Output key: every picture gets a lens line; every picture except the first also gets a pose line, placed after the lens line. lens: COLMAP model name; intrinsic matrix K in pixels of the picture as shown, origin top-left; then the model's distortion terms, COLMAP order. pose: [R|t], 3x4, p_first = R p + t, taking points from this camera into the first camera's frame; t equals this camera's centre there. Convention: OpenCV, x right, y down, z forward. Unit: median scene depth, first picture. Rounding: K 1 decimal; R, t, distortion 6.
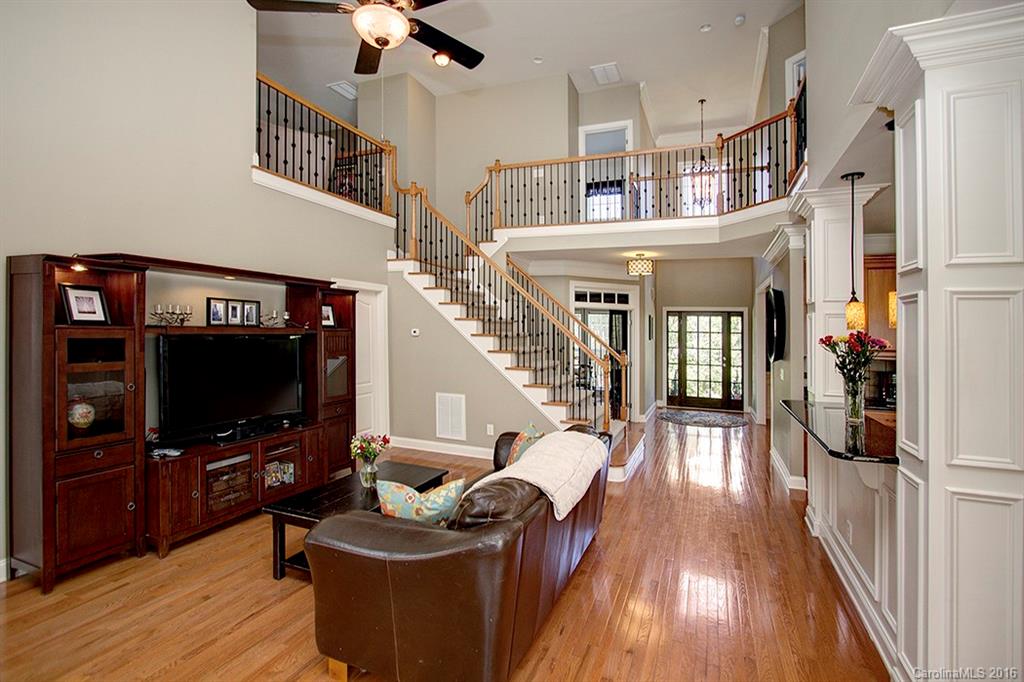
lens RADIAL K [[476.1, 0, 522.1], [0, 476.1, 325.6], [0, 0, 1]] dist [0.025965, 0.000138]
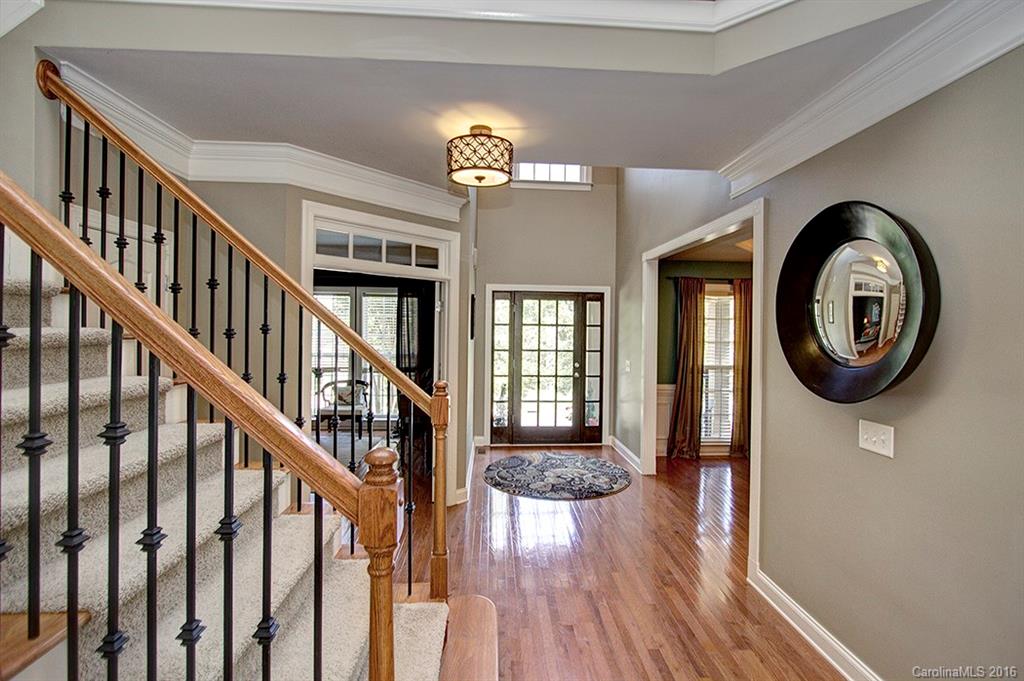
lens RADIAL K [[480.0, 0, 516.6], [0, 480.0, 322.5], [0, 0, 1]] dist [-0.001518, -0.000085]
pose [[0.909537, -0.005252, 0.415589, 0.097251], [0.001722, 0.999959, 0.008867, 0.006229], [-0.415619, -0.007349, 0.909509, 0.553364]]
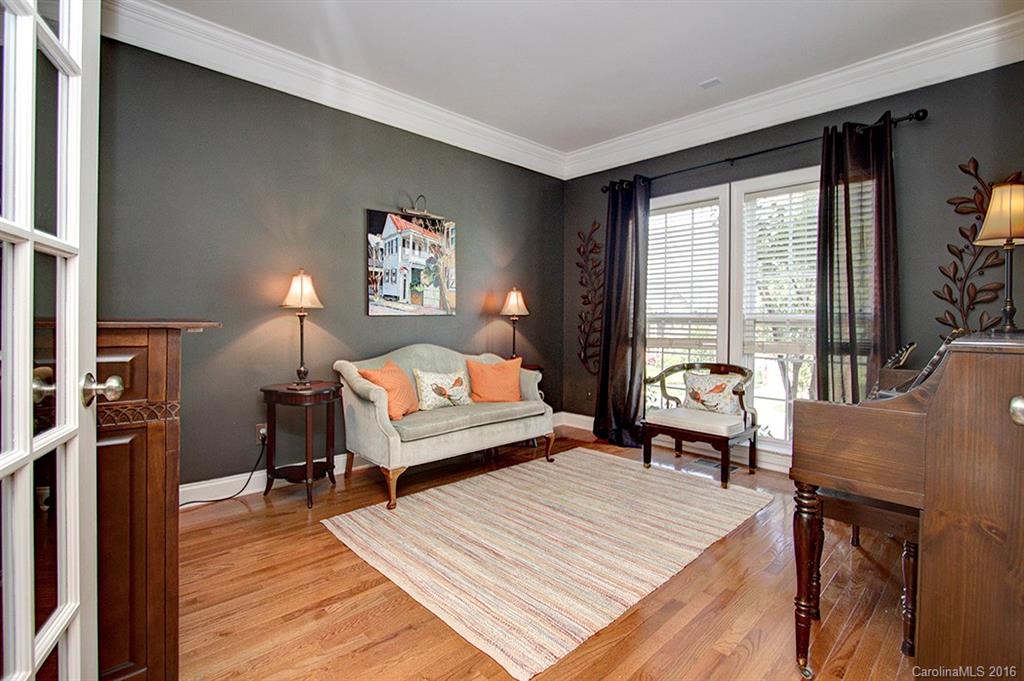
lens RADIAL K [[480.0, 0, 516.6], [0, 480.0, 322.5], [0, 0, 1]] dist [-0.001518, -0.000085]
pose [[0.911083, -0.006077, -0.412178, 0.154934], [0.006506, 0.999979, -0.000361, 0.047174], [0.412172, -0.002353, 0.911103, 0.797555]]
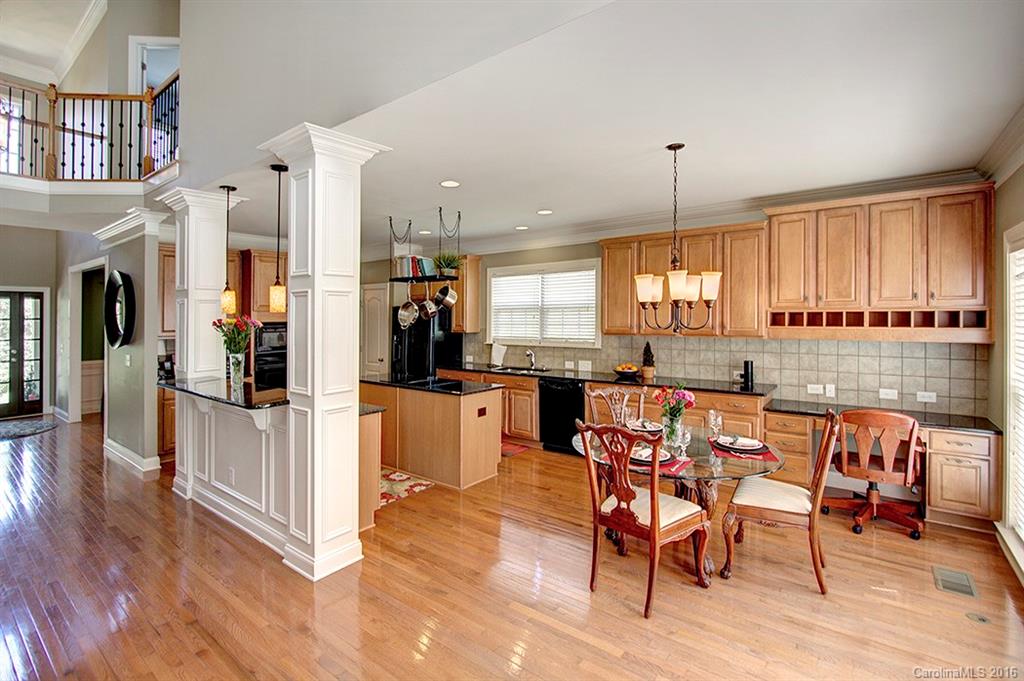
lens RADIAL K [[489.3, 0, 499.9], [0, 489.3, 316.7], [0, 0, 1]] dist [-0.001626, -0.000737]
pose [[0.306570, -0.026705, 0.951473, -0.119372], [0.008163, 0.999643, 0.025426, -0.003600], [-0.951813, -0.000028, 0.306679, -0.016119]]
